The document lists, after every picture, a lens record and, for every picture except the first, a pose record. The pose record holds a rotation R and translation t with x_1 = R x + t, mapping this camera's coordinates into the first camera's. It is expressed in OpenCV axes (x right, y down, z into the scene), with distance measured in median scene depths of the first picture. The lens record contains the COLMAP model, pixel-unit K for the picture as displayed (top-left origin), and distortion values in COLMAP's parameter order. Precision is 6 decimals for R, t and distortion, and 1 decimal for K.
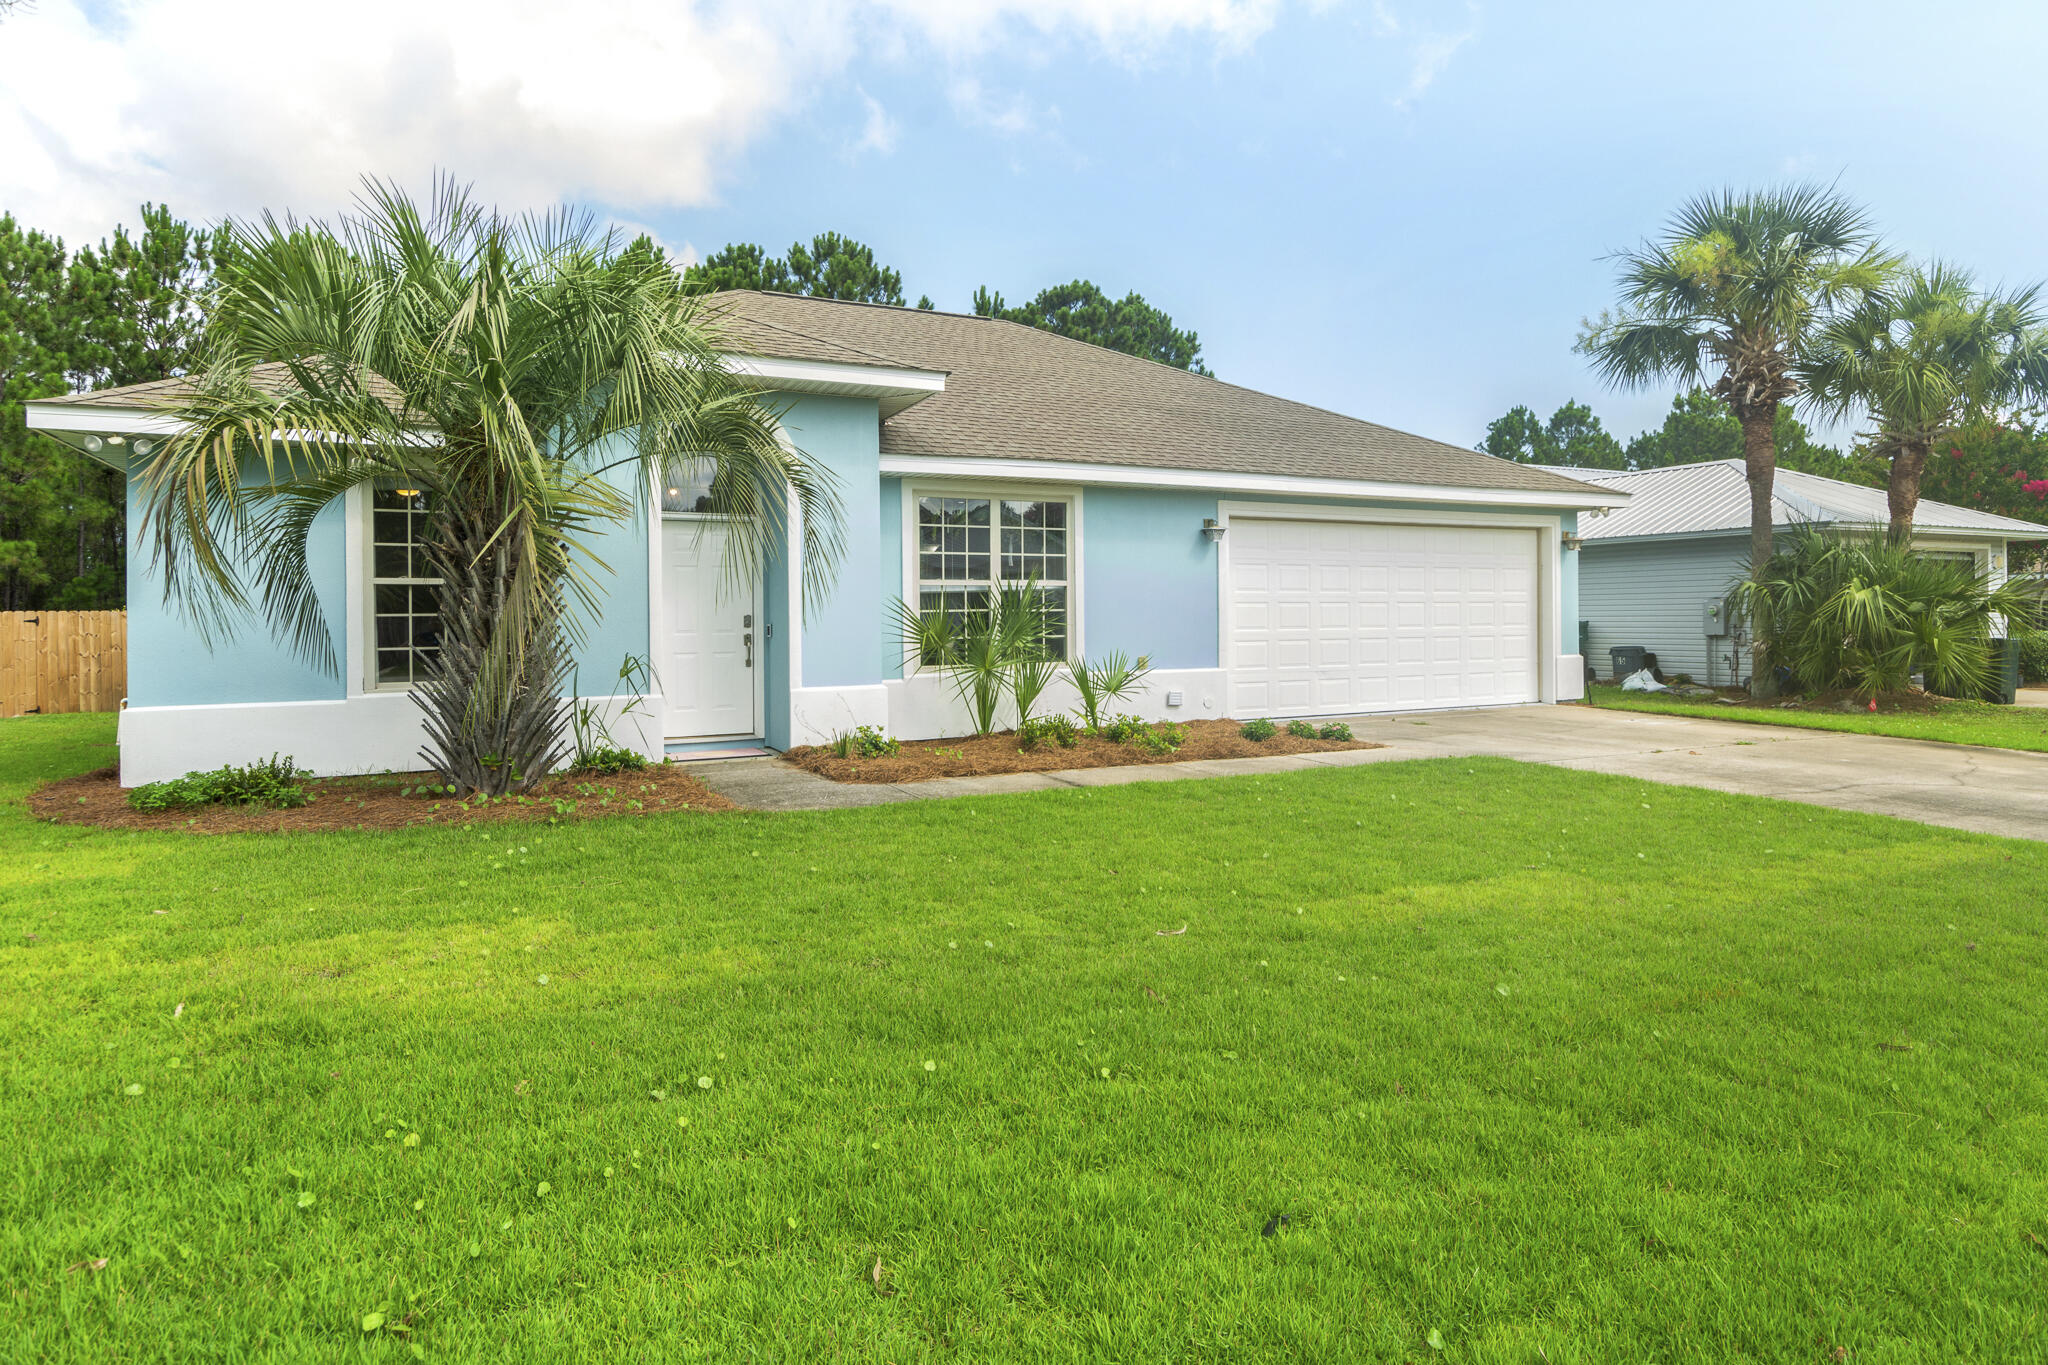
lens RADIAL K [[1125.3, 0, 1009.2], [0, 1125.3, 628.7], [0, 0, 1]] dist [-0.002316, 0.000576]
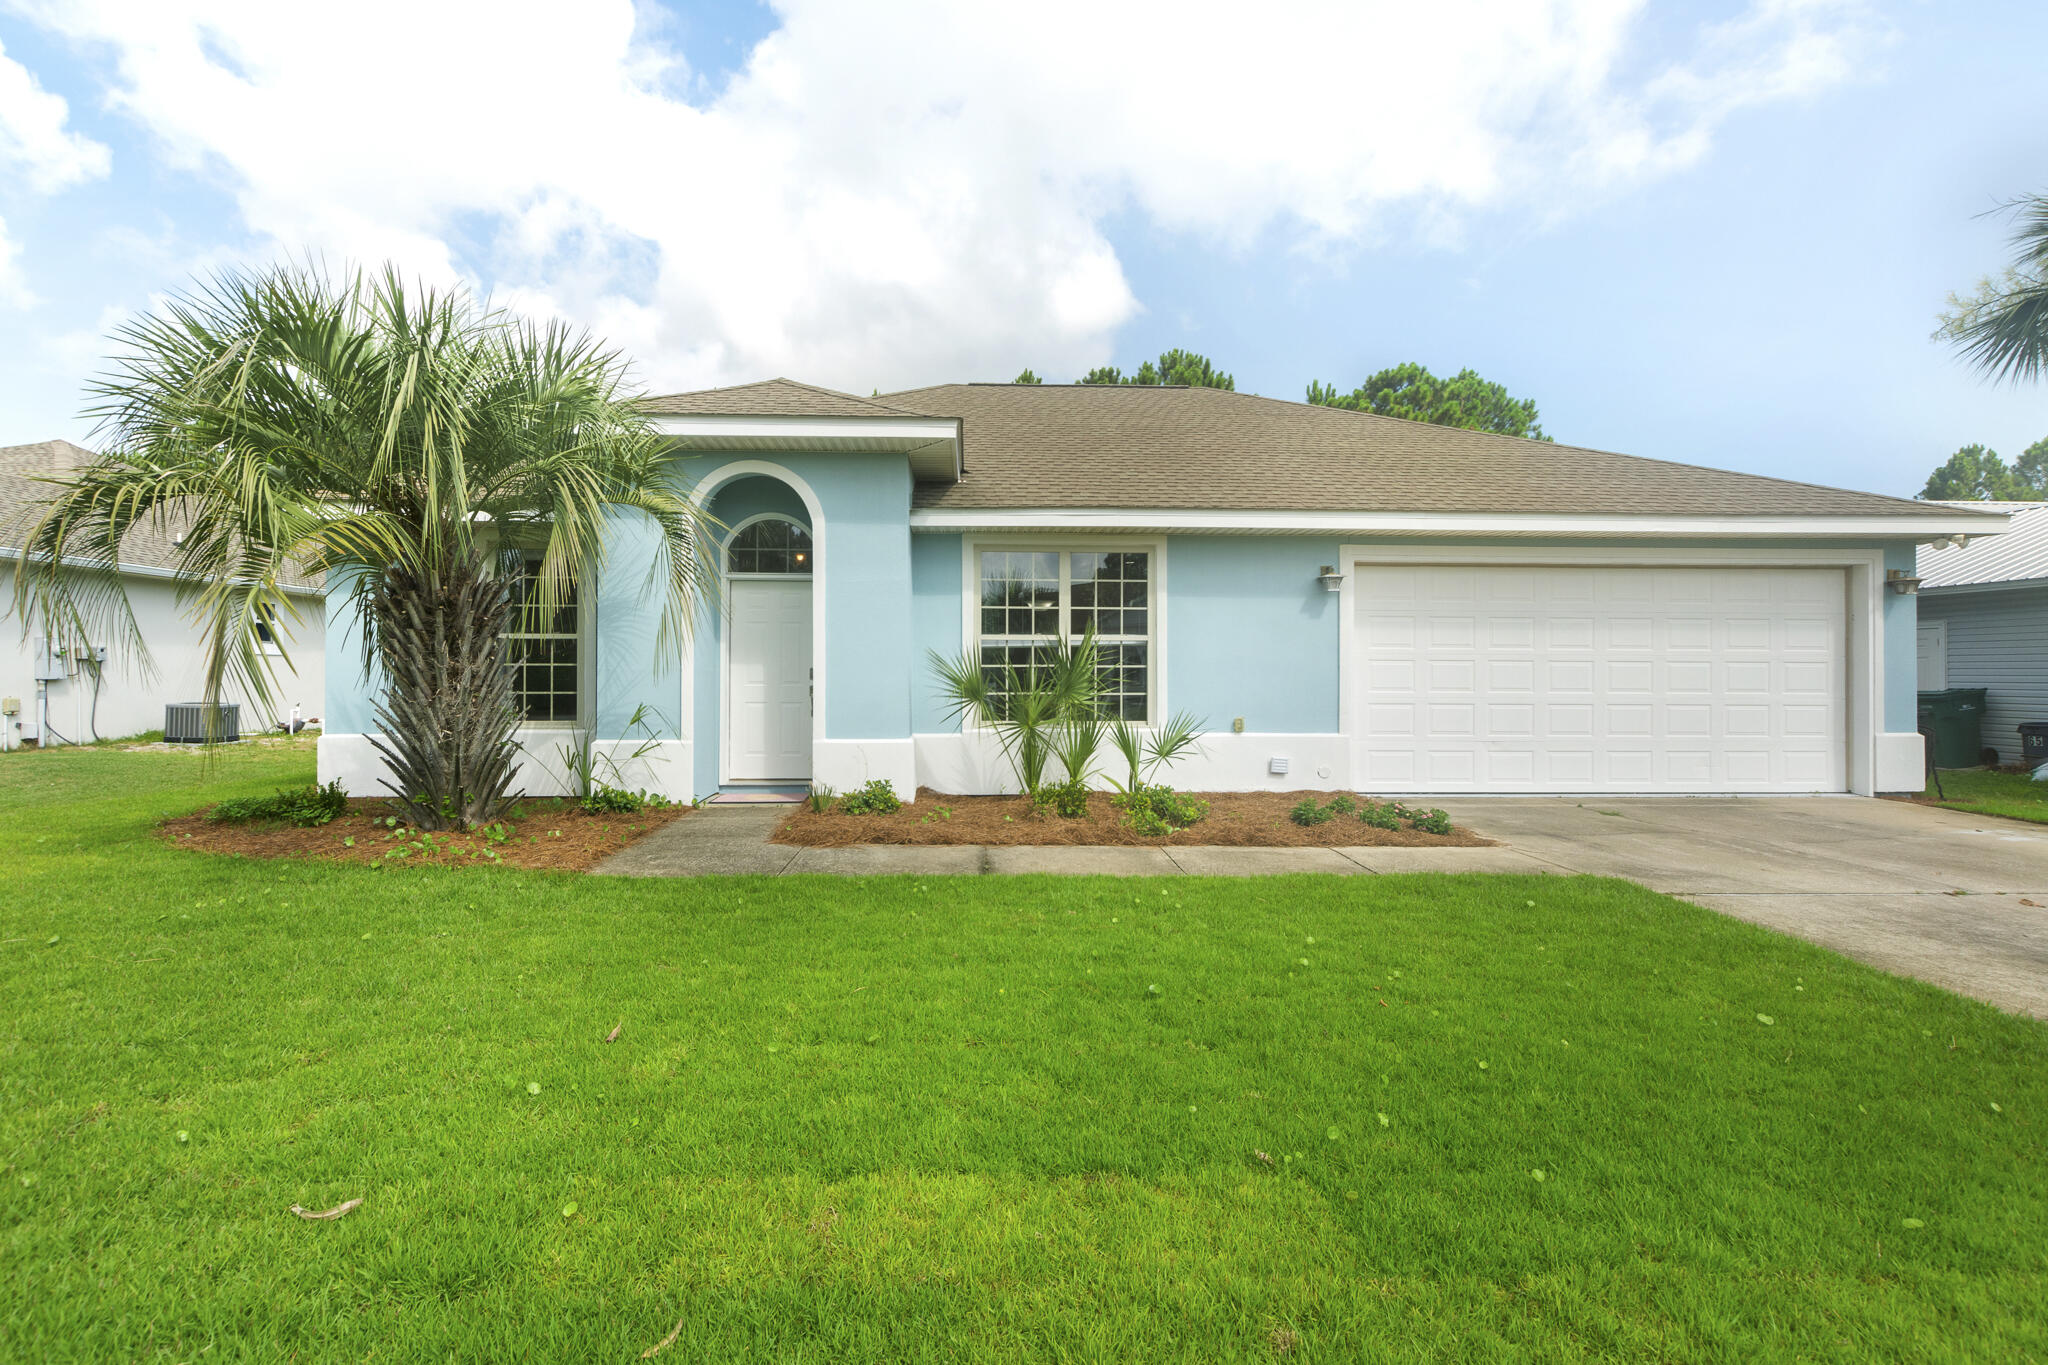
lens RADIAL K [[891.7, 0, 1006.7], [0, 891.7, 673.3], [0, 0, 1]] dist [0.000305, 0.000056]
pose [[0.914279, 0.012668, -0.404886, 0.192000], [-0.016498, 0.999846, -0.005972, -0.003534], [0.404748, 0.012140, 0.914347, 0.208232]]
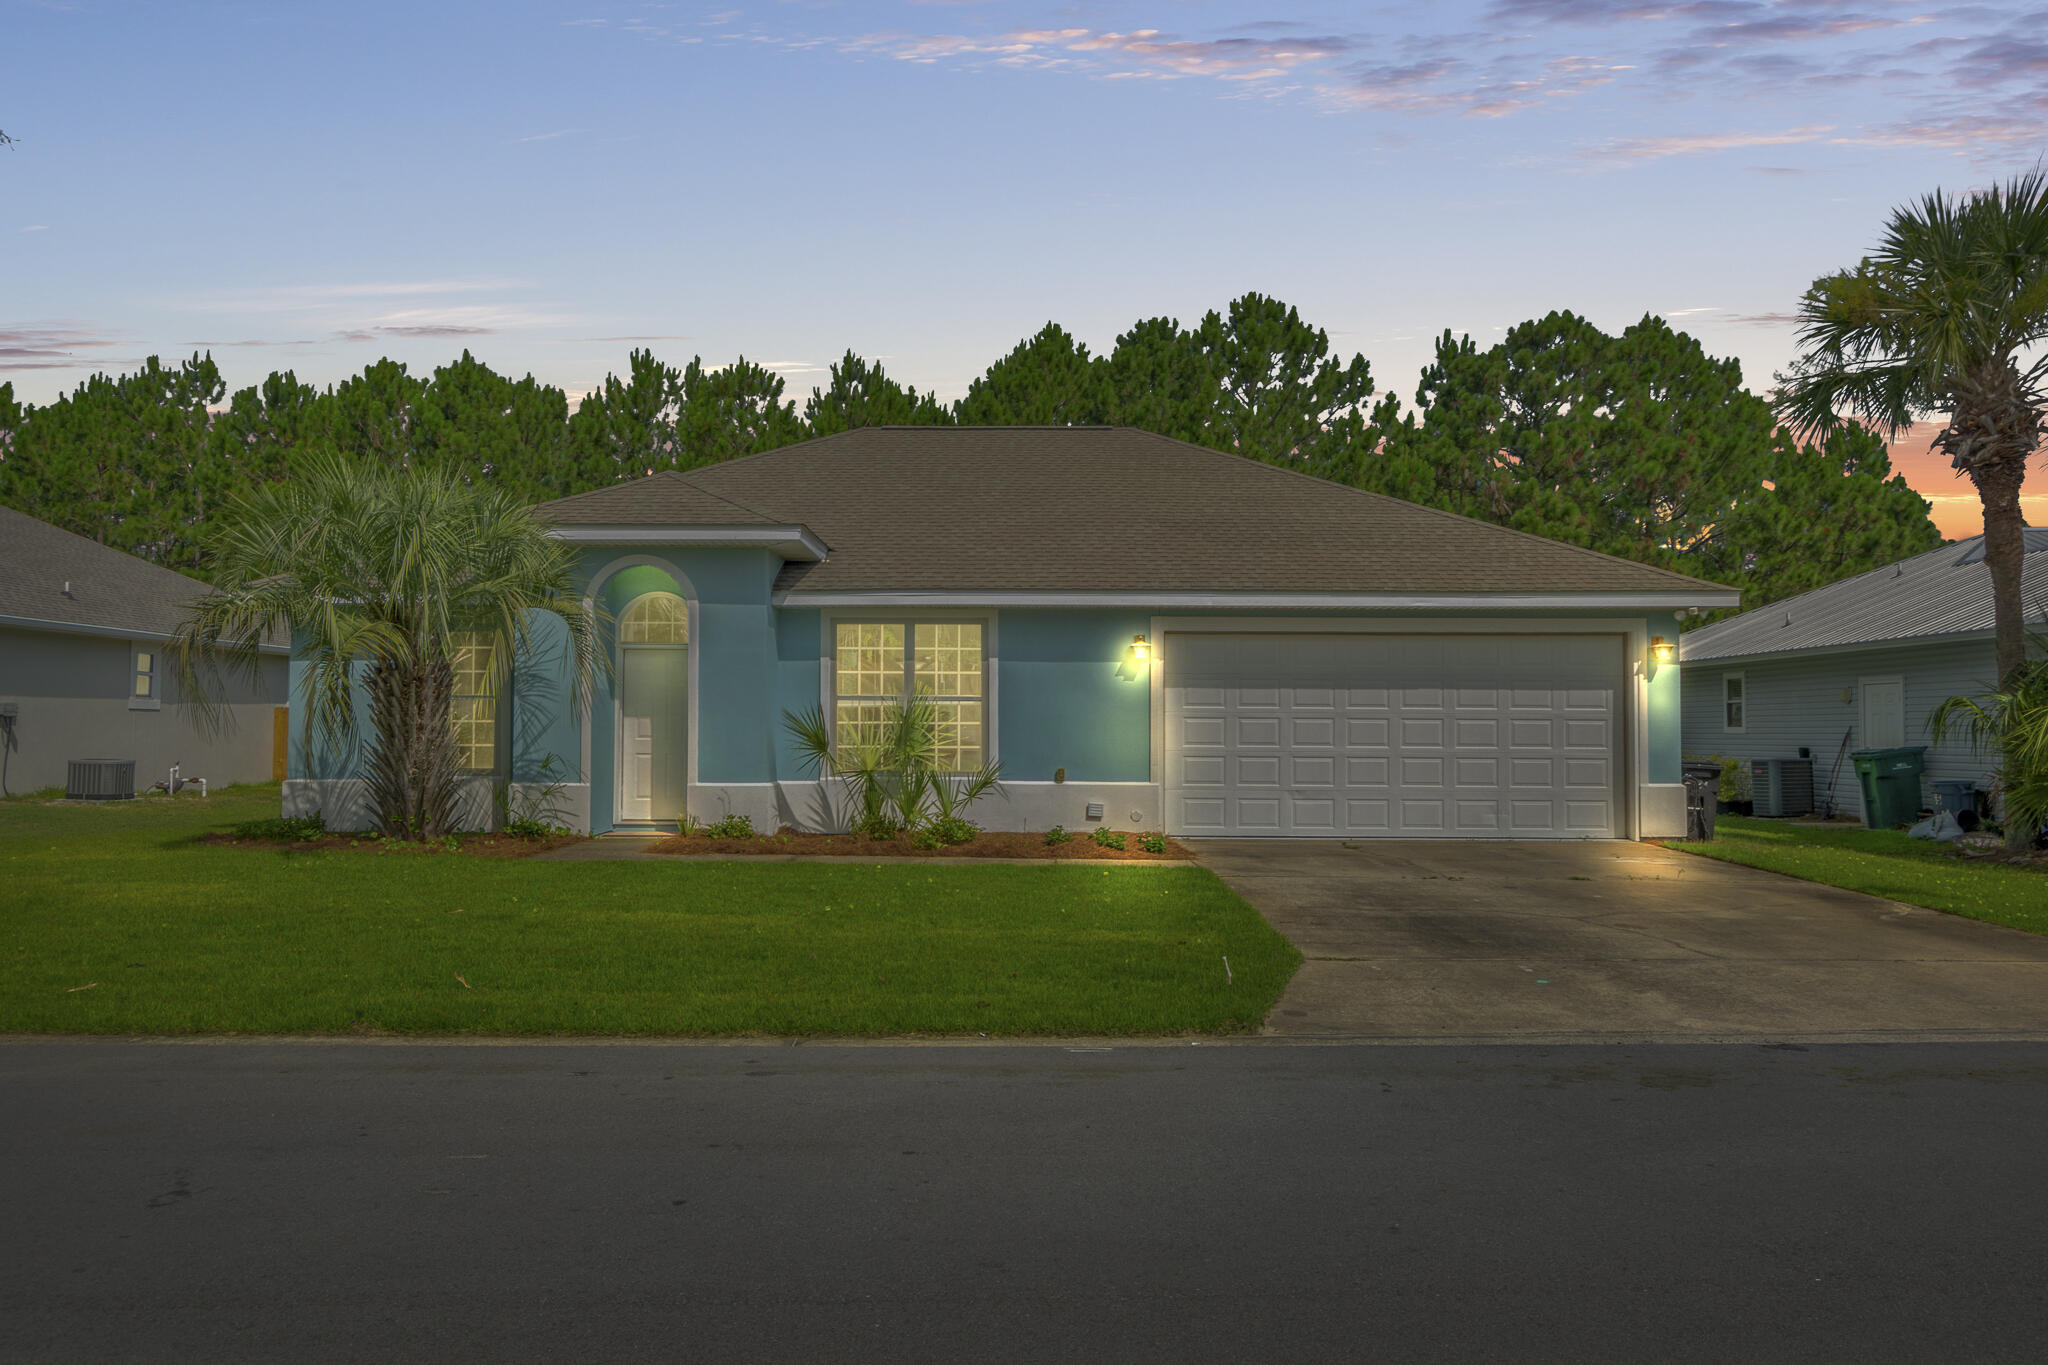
lens RADIAL K [[1414.2, 0, 1028.7], [0, 1414.2, 685.9], [0, 0, 1]] dist [0.012475, 0.002919]
pose [[0.892394, -0.000694, -0.451257, 0.552198], [-0.018017, 0.999147, -0.037167, -0.002180], [0.450898, 0.041298, 0.891620, -0.154717]]
